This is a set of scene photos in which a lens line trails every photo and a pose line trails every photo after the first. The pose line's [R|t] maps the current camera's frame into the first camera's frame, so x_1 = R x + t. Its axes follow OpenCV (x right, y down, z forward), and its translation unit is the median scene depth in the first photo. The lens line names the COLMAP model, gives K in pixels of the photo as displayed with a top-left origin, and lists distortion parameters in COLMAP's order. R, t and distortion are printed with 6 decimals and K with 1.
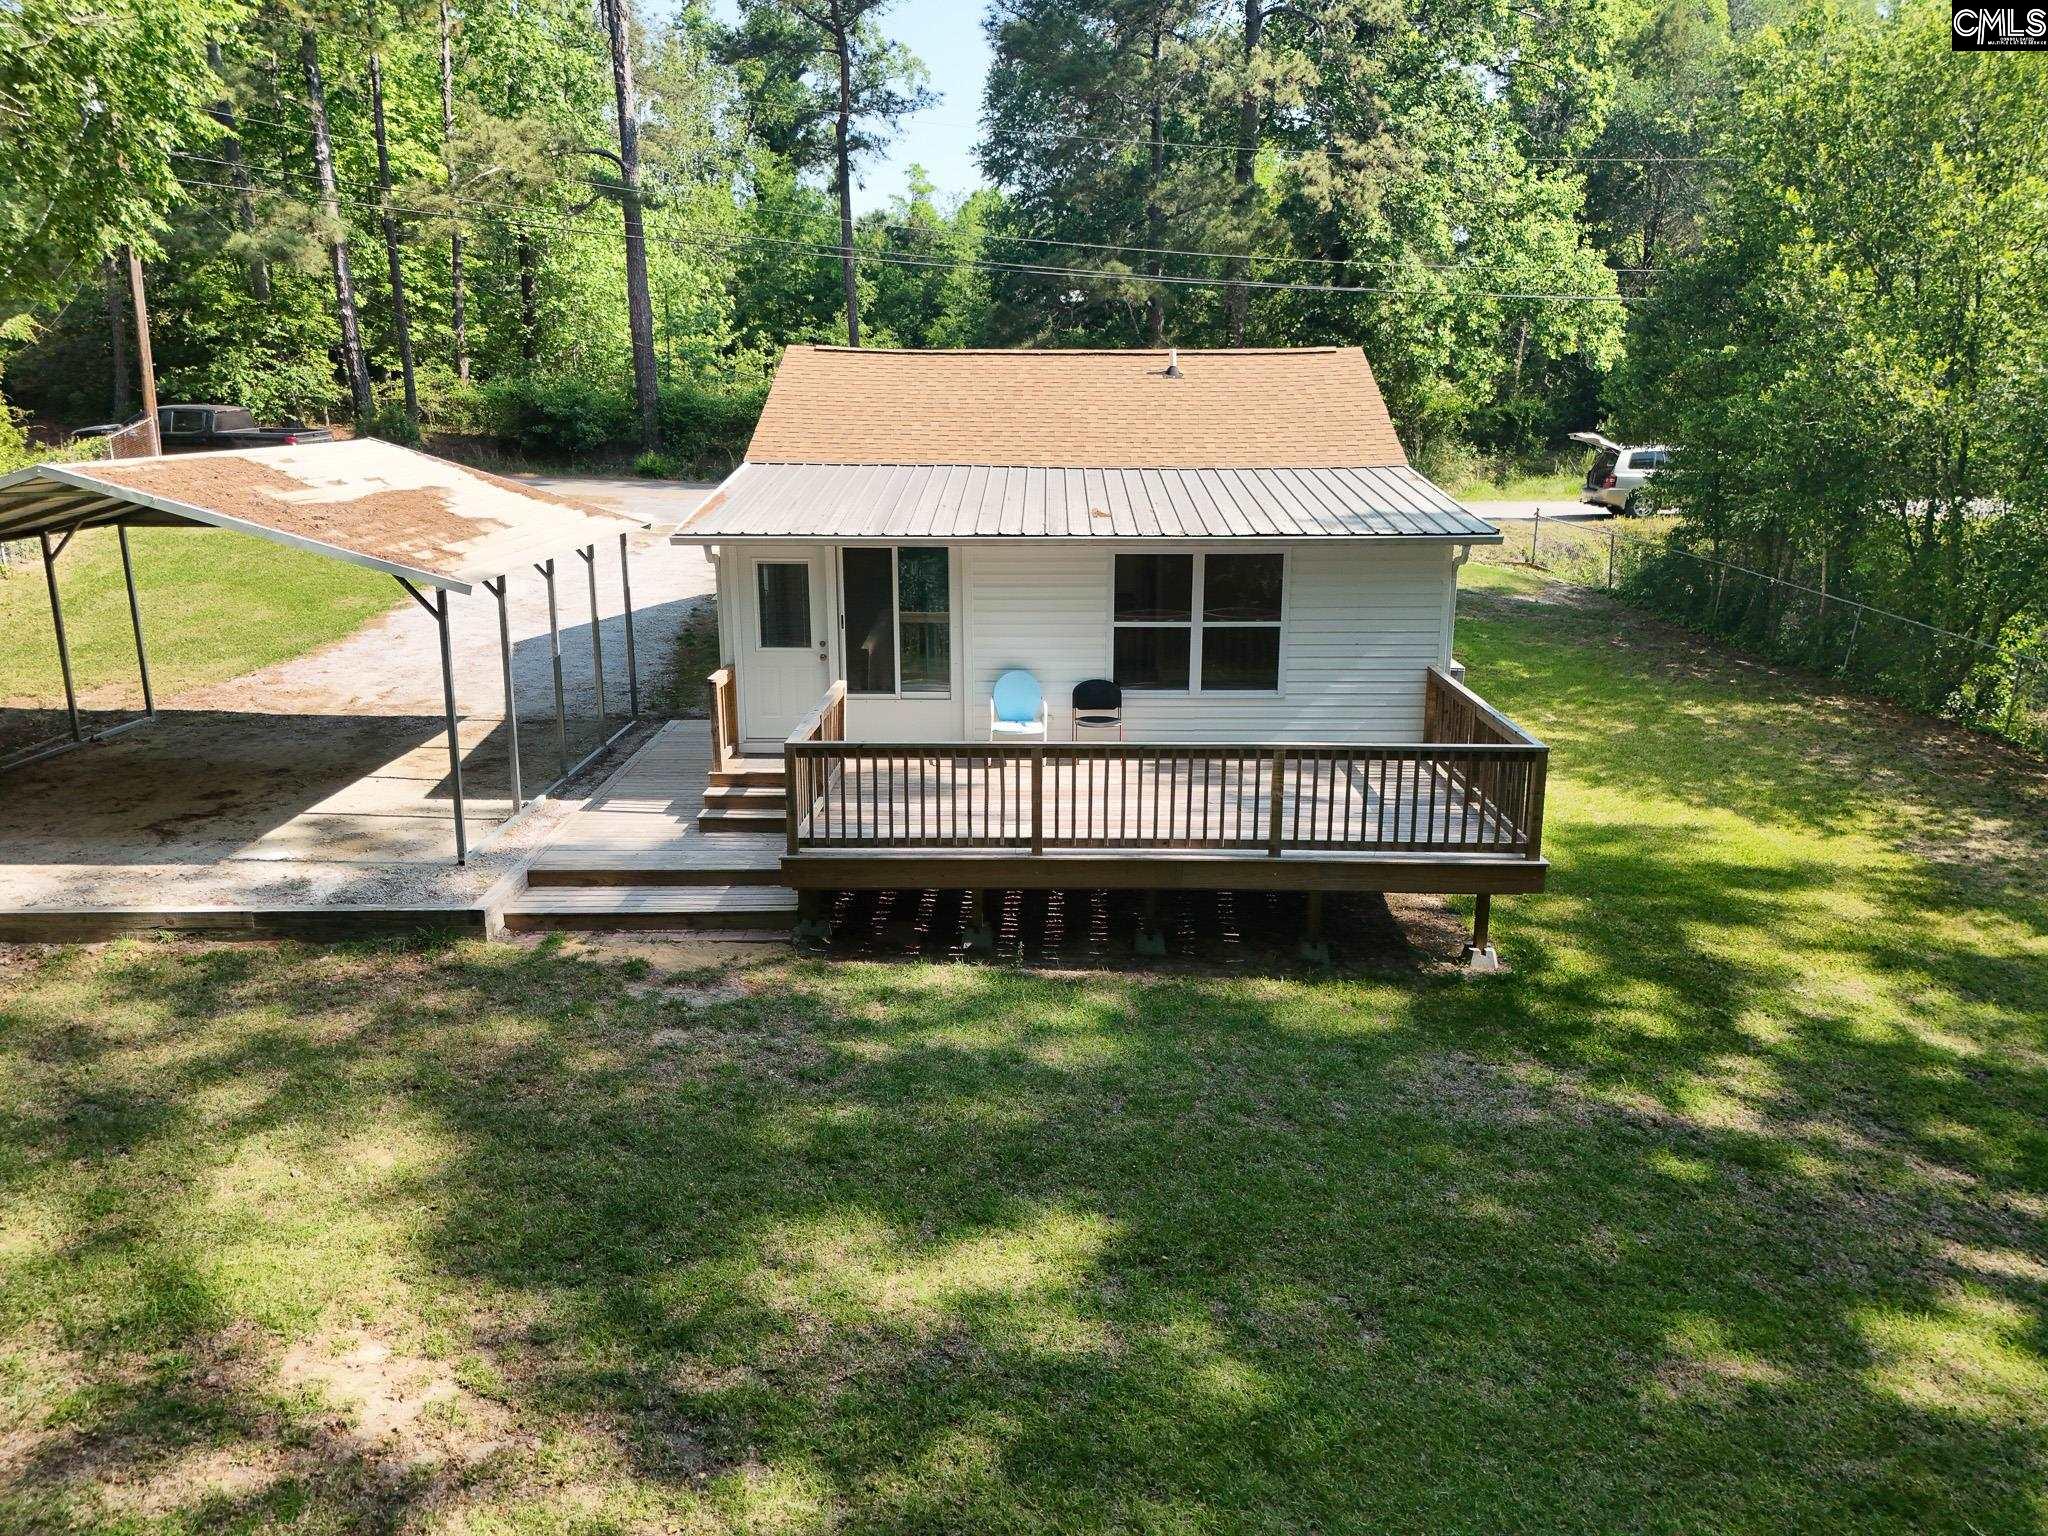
lens RADIAL K [[1467.2, 0, 1024.0], [0, 1467.2, 768.0], [0, 0, 1]] dist [0.106892, -0.097989]
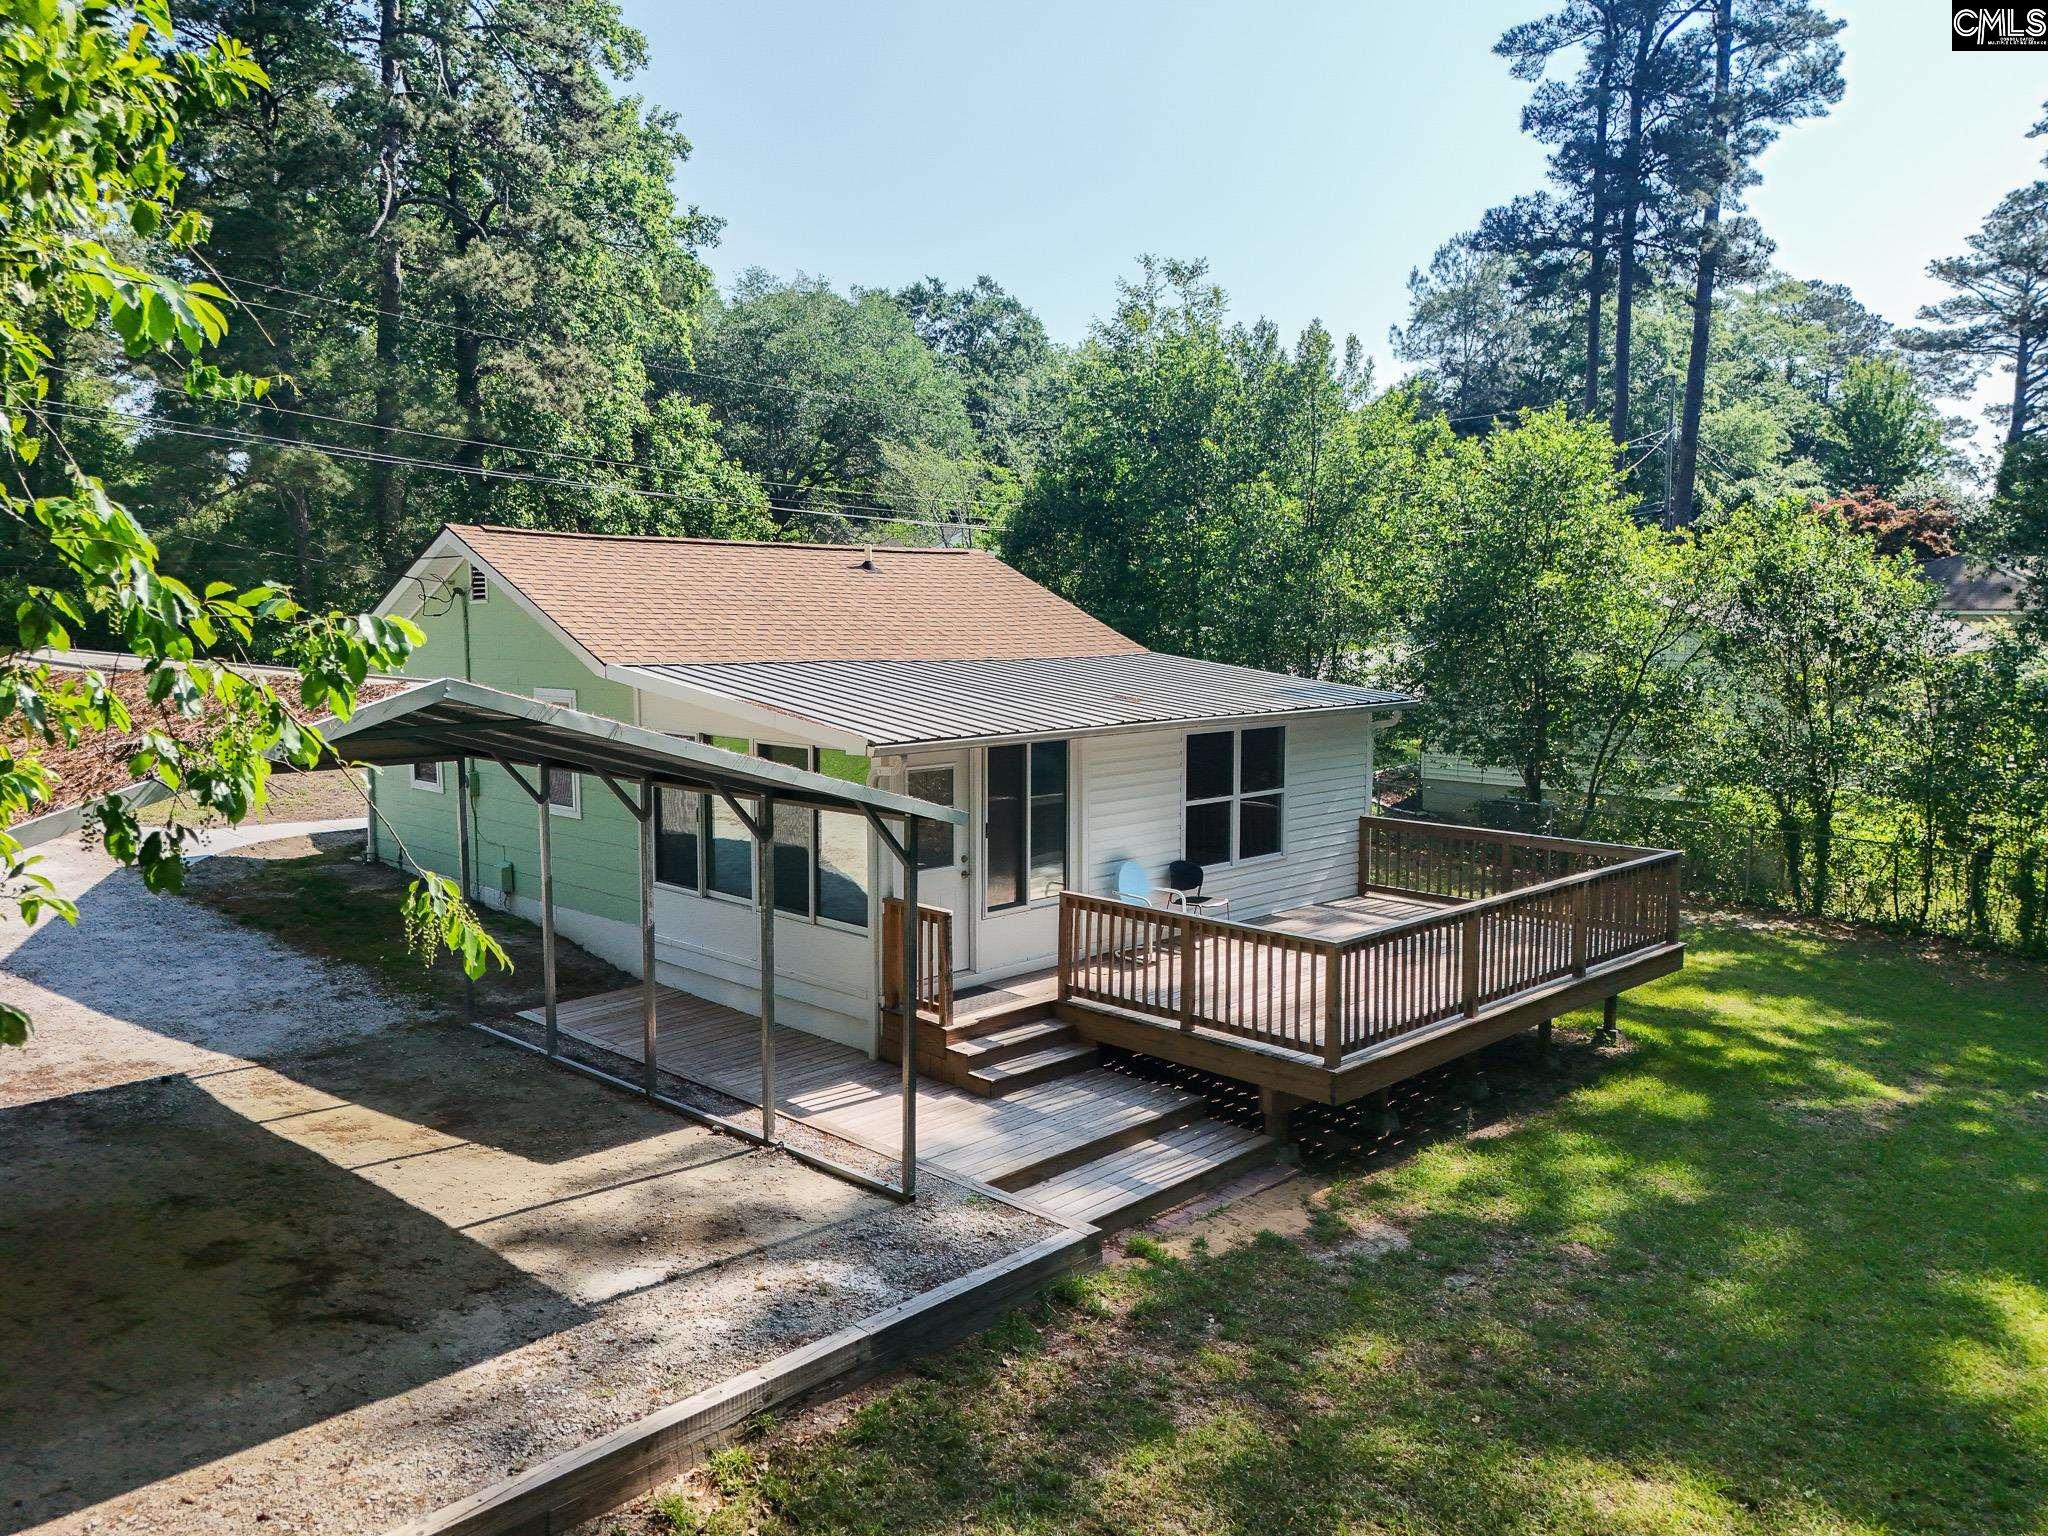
lens RADIAL K [[1467.2, 0, 1024.0], [0, 1467.2, 768.0], [0, 0, 1]] dist [0.106892, -0.097989]
pose [[0.716437, -0.078852, 0.693181, -0.840387], [0.172966, 0.982647, -0.066988, -0.087183], [-0.675870, 0.167889, 0.717644, 0.416132]]
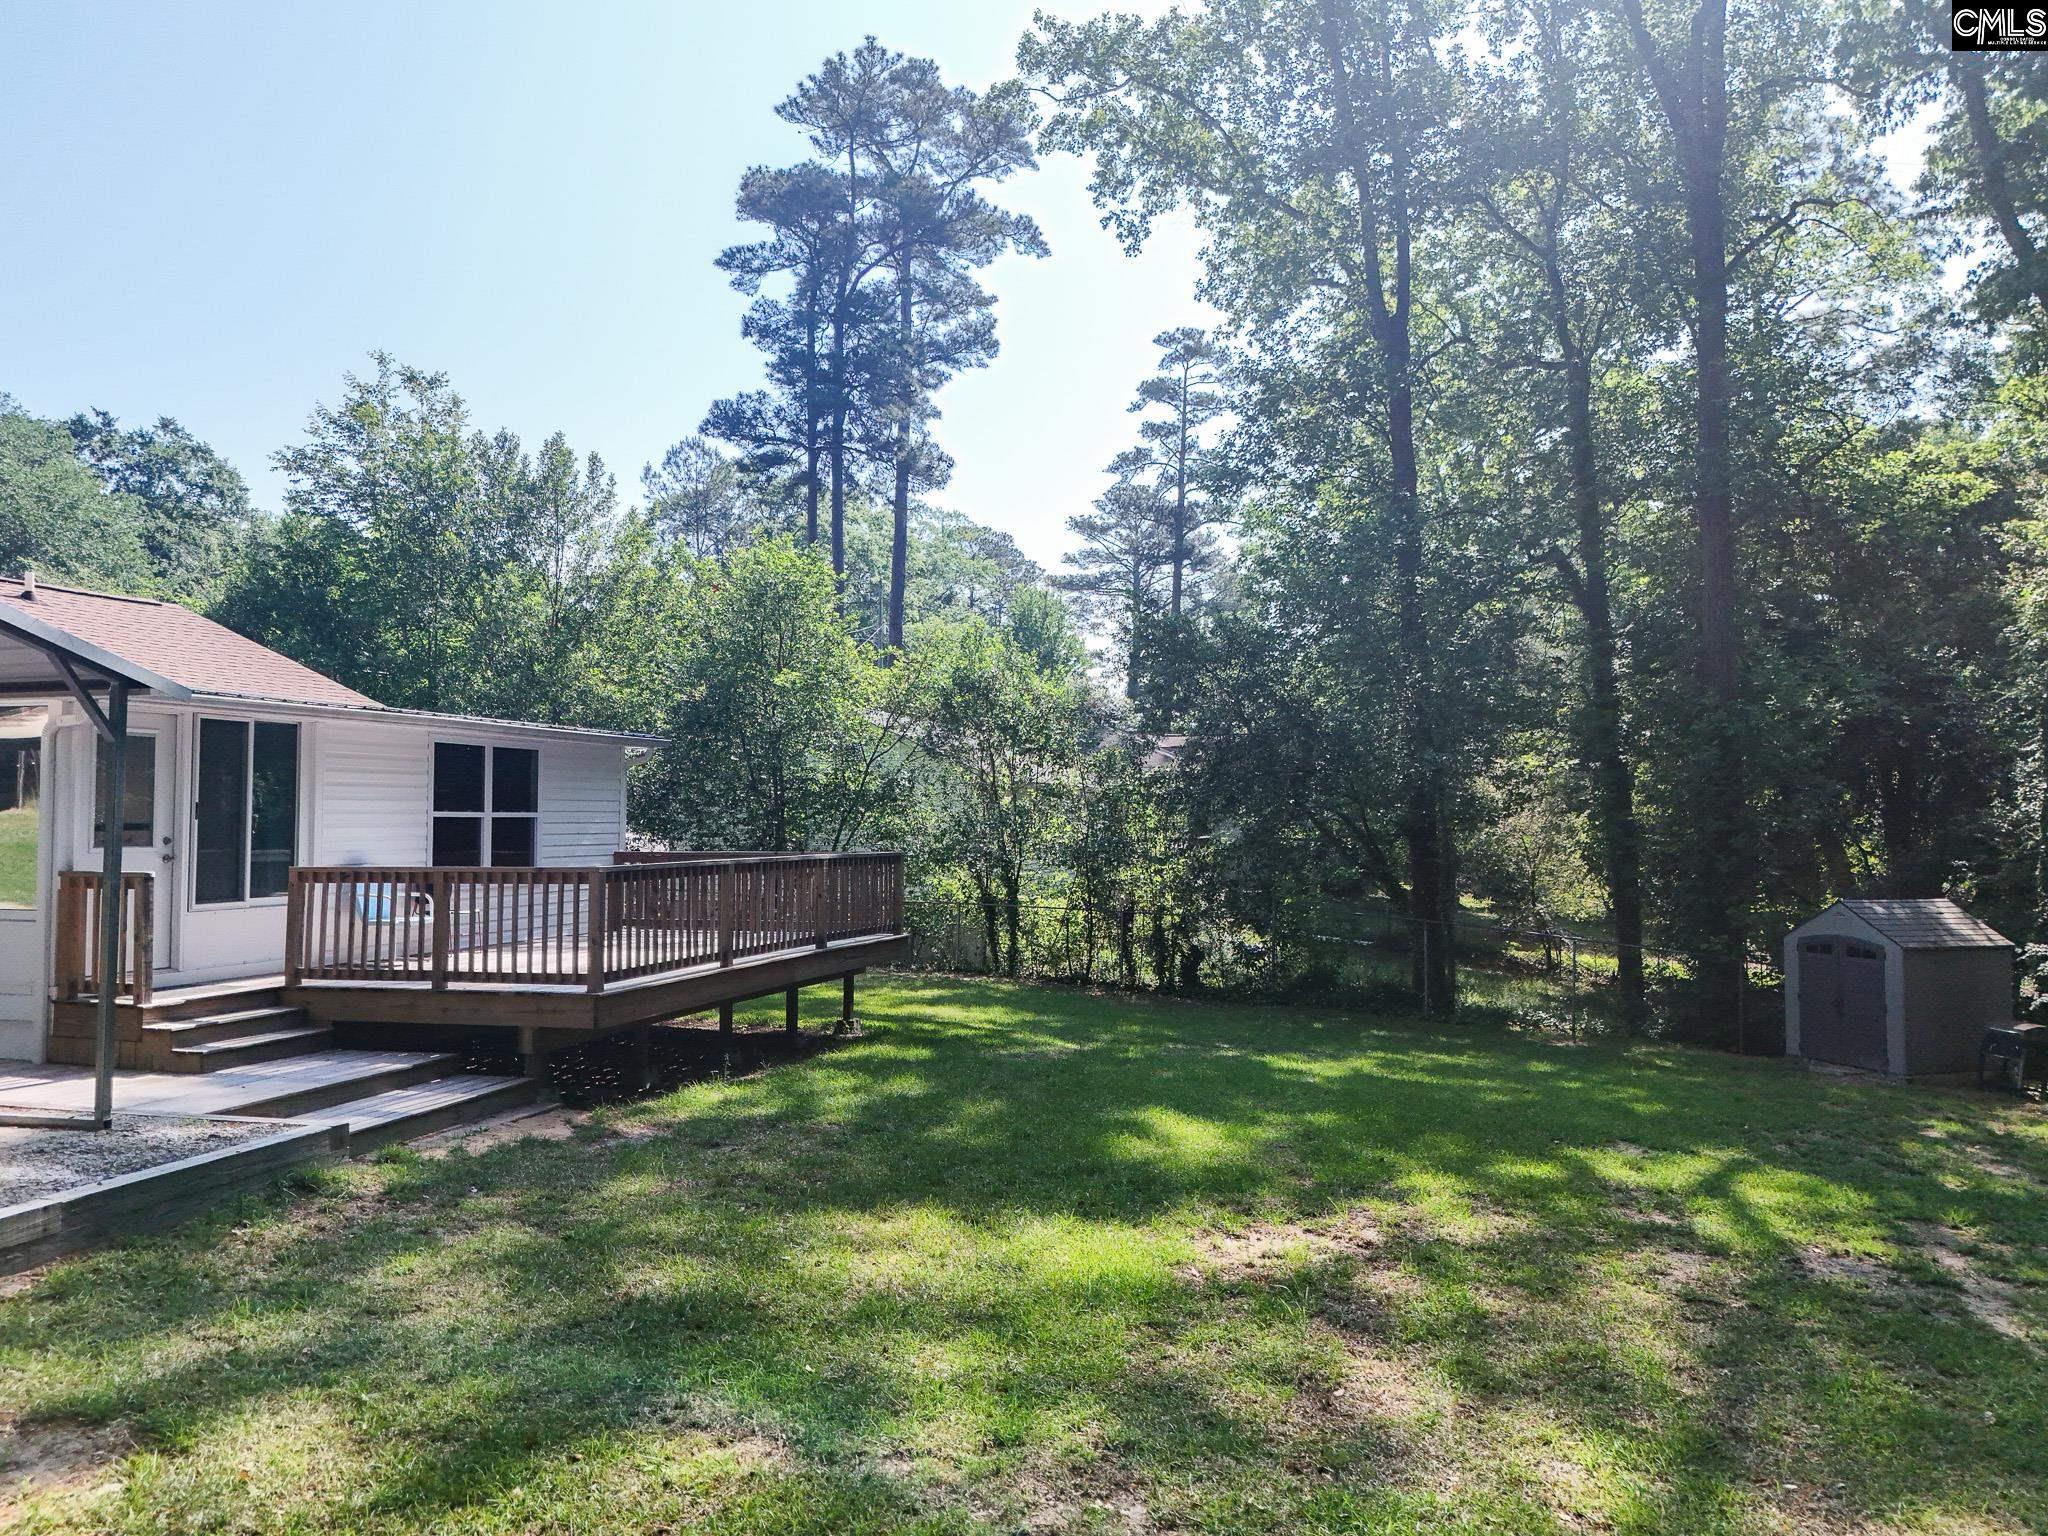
lens RADIAL K [[1502.2, 0, 1024.0], [0, 1502.2, 768.0], [0, 0, 1]] dist [0.013459, -0.011983]
pose [[0.296613, 0.030928, 0.954497, -0.893791], [0.231020, 0.967467, -0.103138, 0.073417], [-0.926634, 0.251100, 0.279818, 0.432191]]
